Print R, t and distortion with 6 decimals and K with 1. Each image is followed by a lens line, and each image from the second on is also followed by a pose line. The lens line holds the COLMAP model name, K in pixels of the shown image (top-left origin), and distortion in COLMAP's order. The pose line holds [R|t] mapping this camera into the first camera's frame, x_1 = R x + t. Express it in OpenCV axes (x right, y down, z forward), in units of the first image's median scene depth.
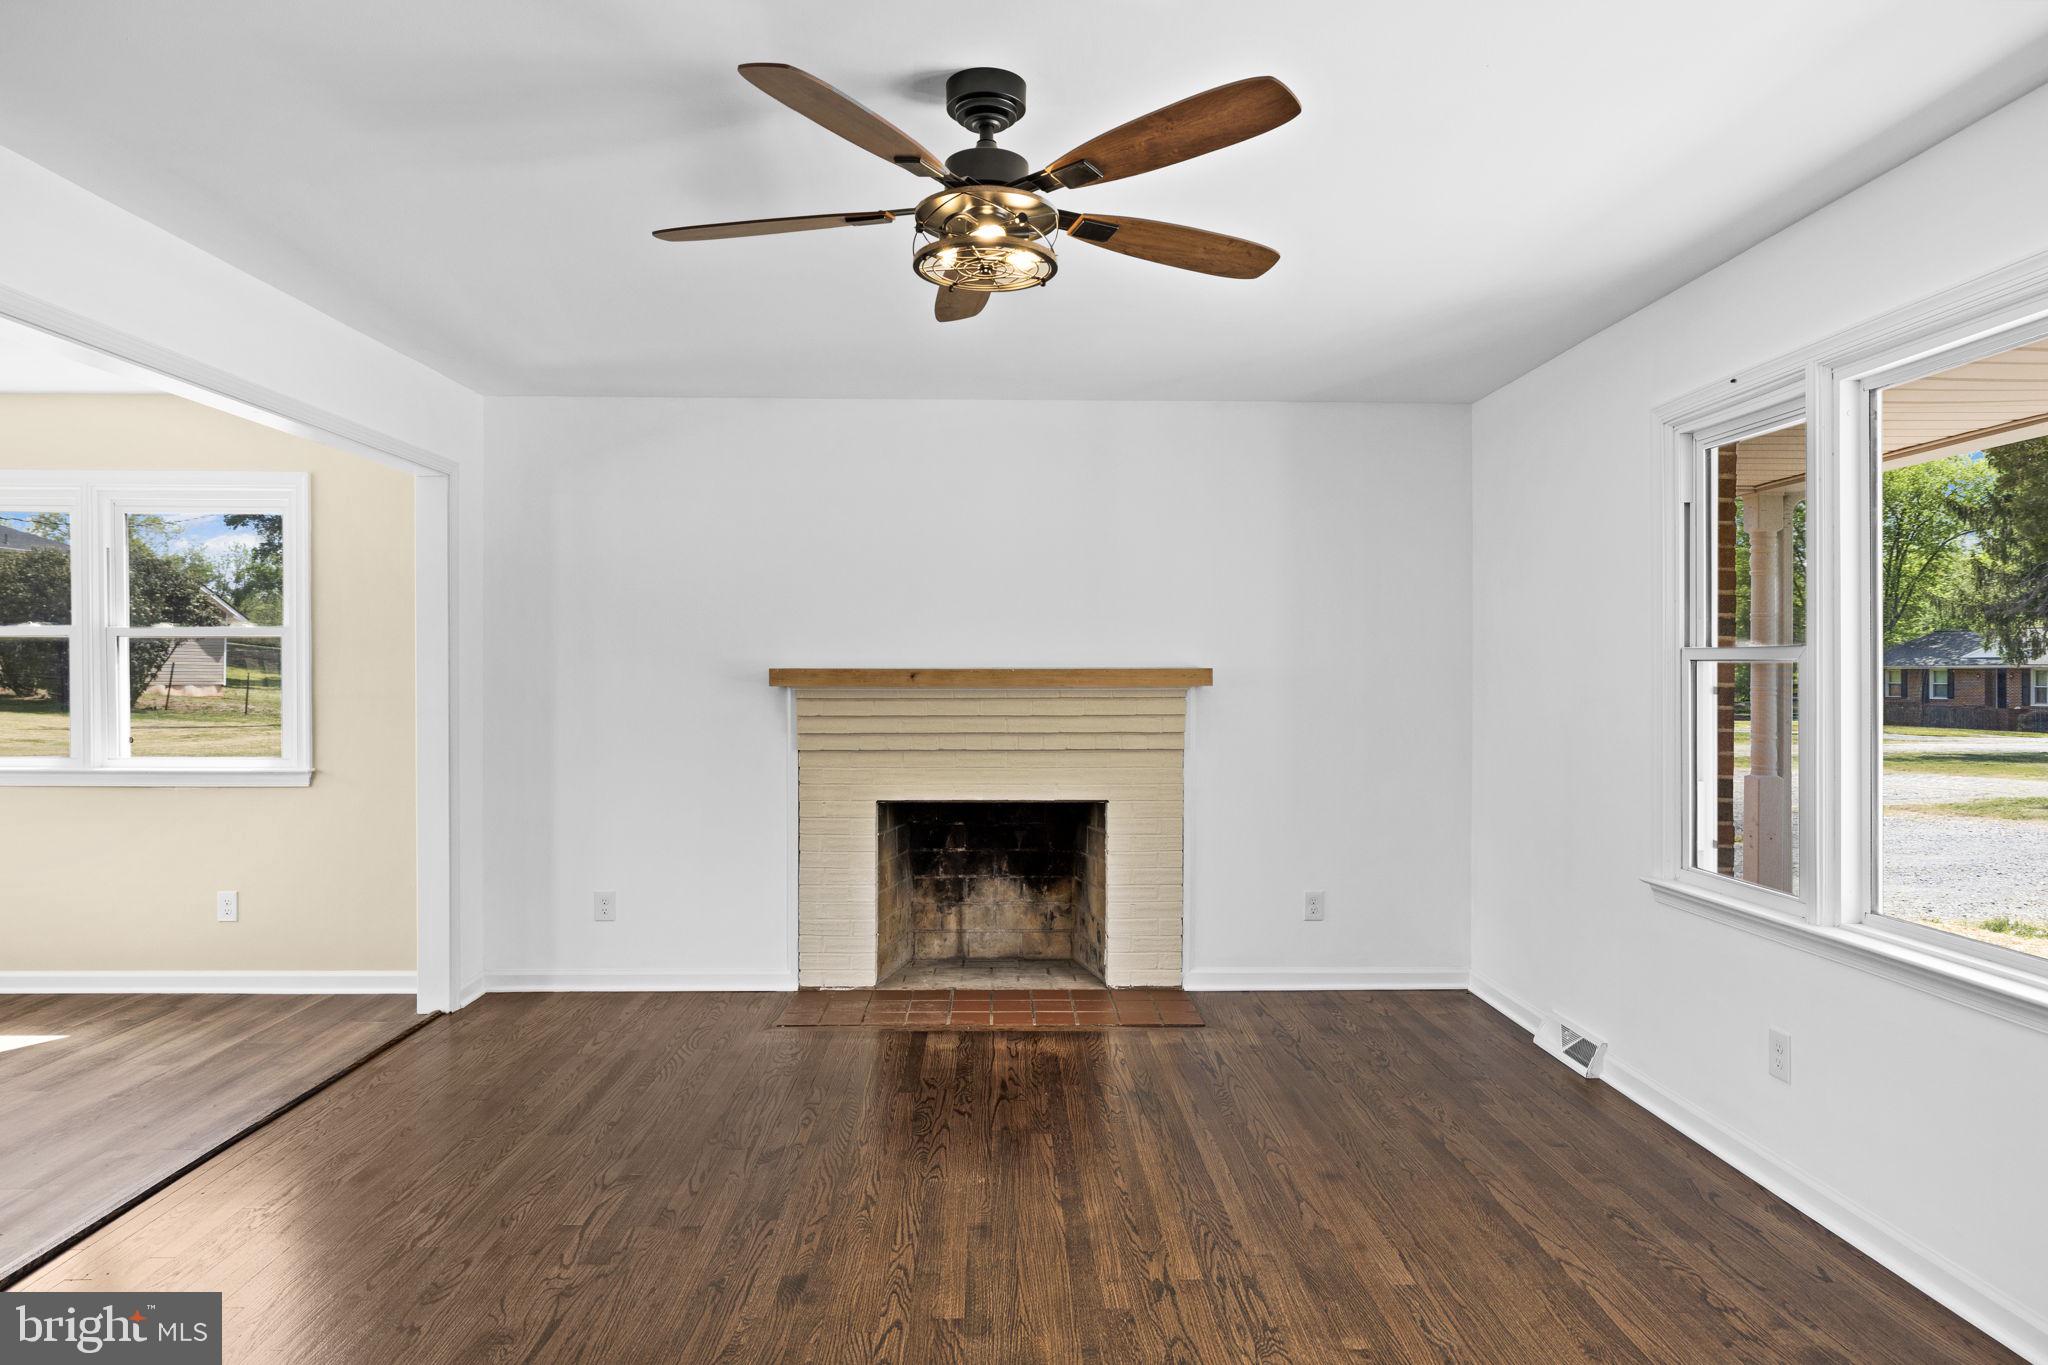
lens RADIAL K [[1211.6, 0, 1023.0], [0, 1211.6, 676.0], [0, 0, 1]] dist [-0.005538, 0.000241]
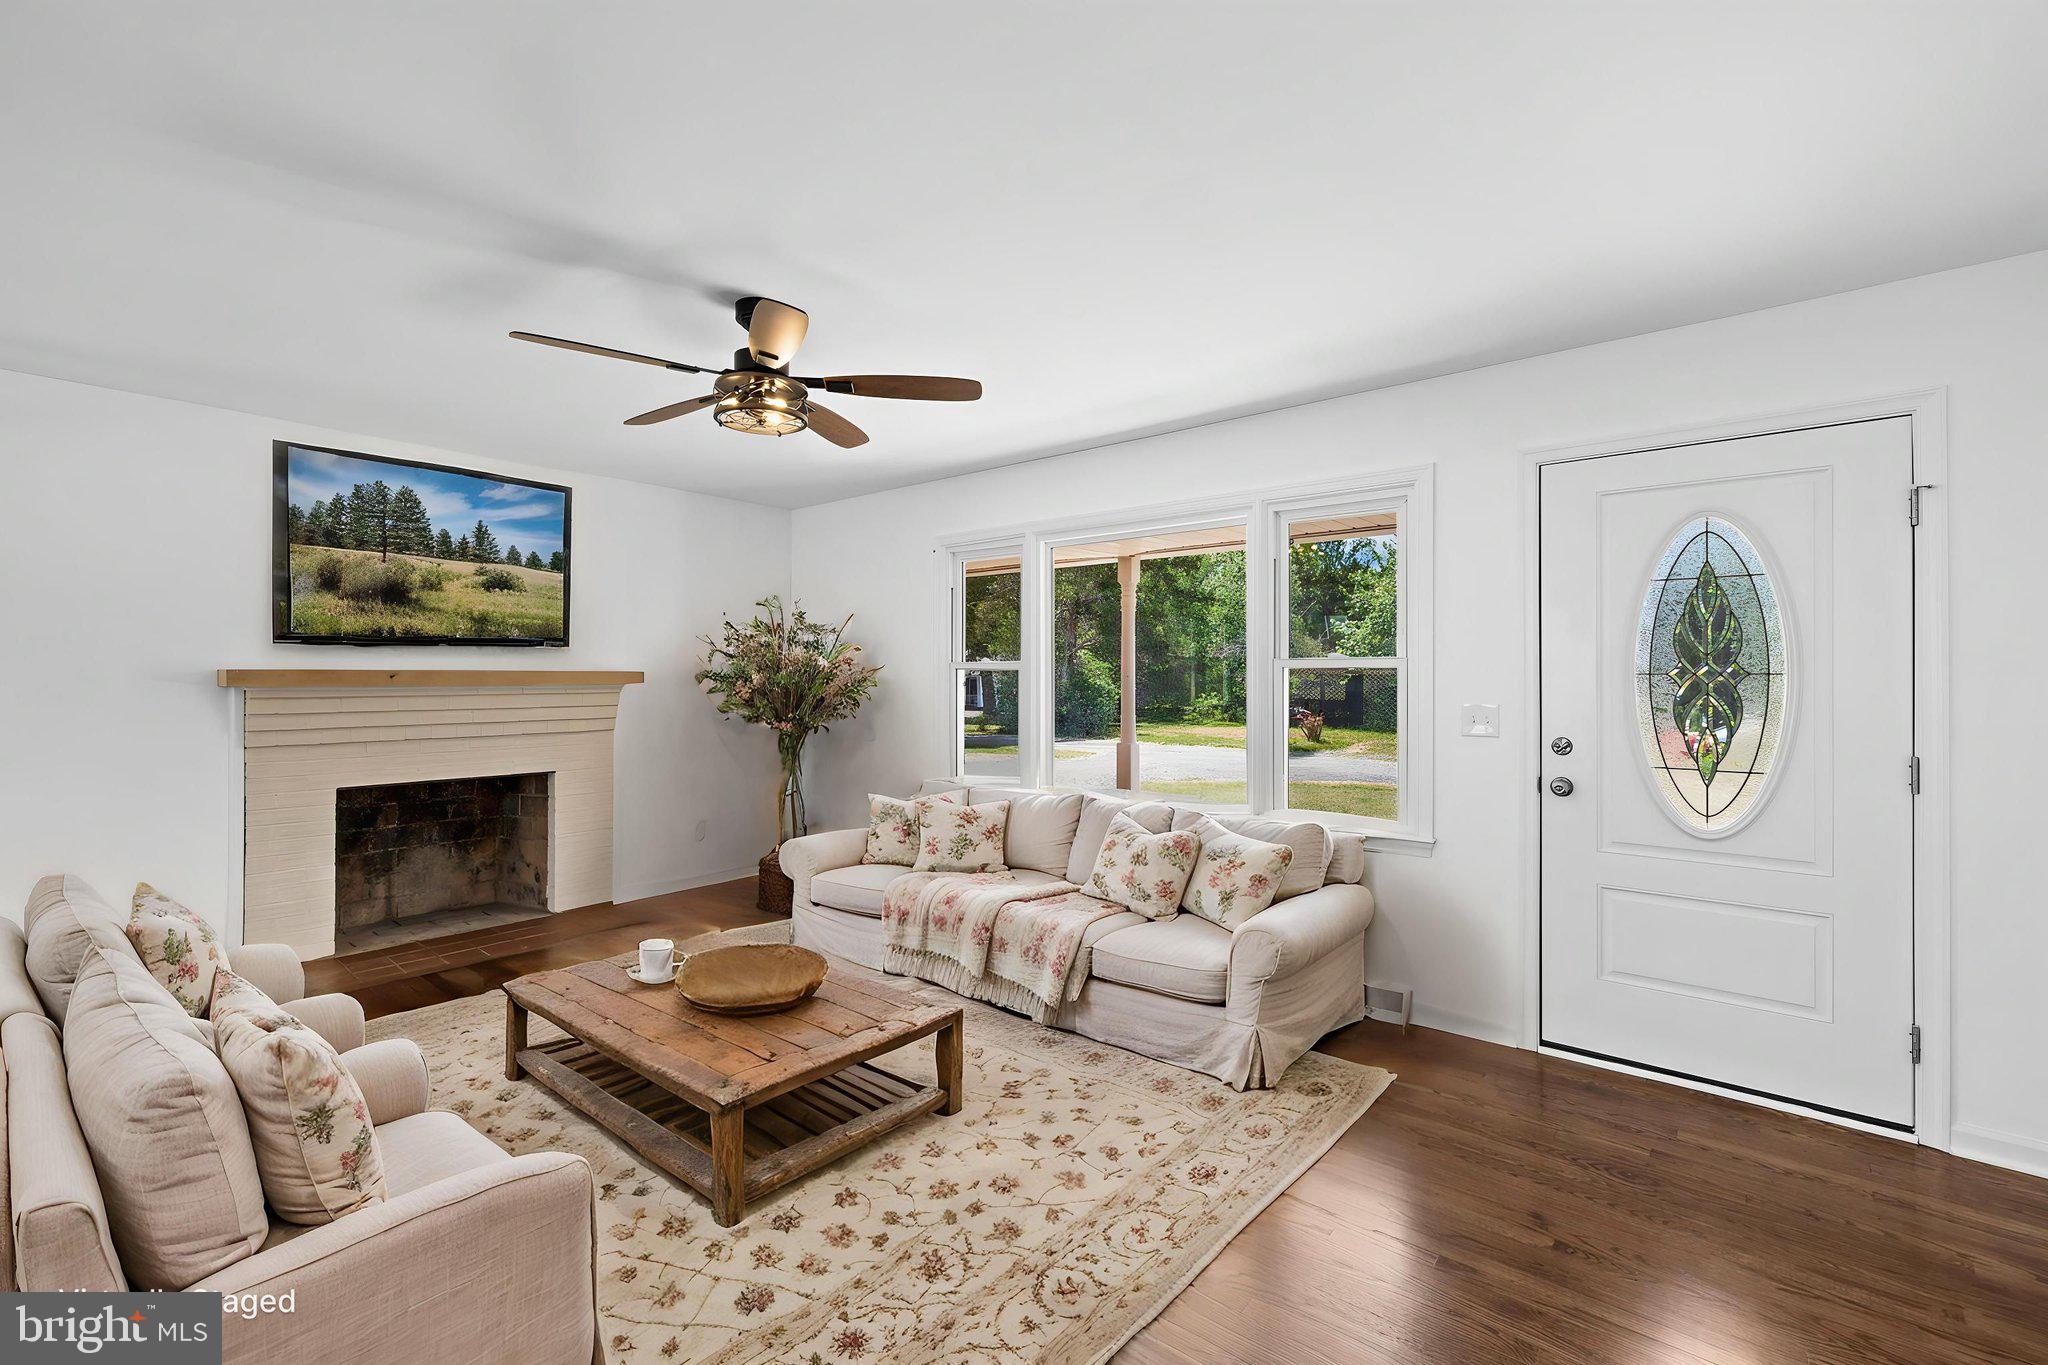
lens RADIAL K [[870.6, 0, 1029.8], [0, 870.6, 672.3], [0, 0, 1]] dist [0.002572, 0.000225]
pose [[0.658861, 0.003808, 0.752255, -0.309794], [0.000201, 0.999986, -0.005238, 0.000328], [-0.752265, 0.003603, 0.658851, -0.013122]]
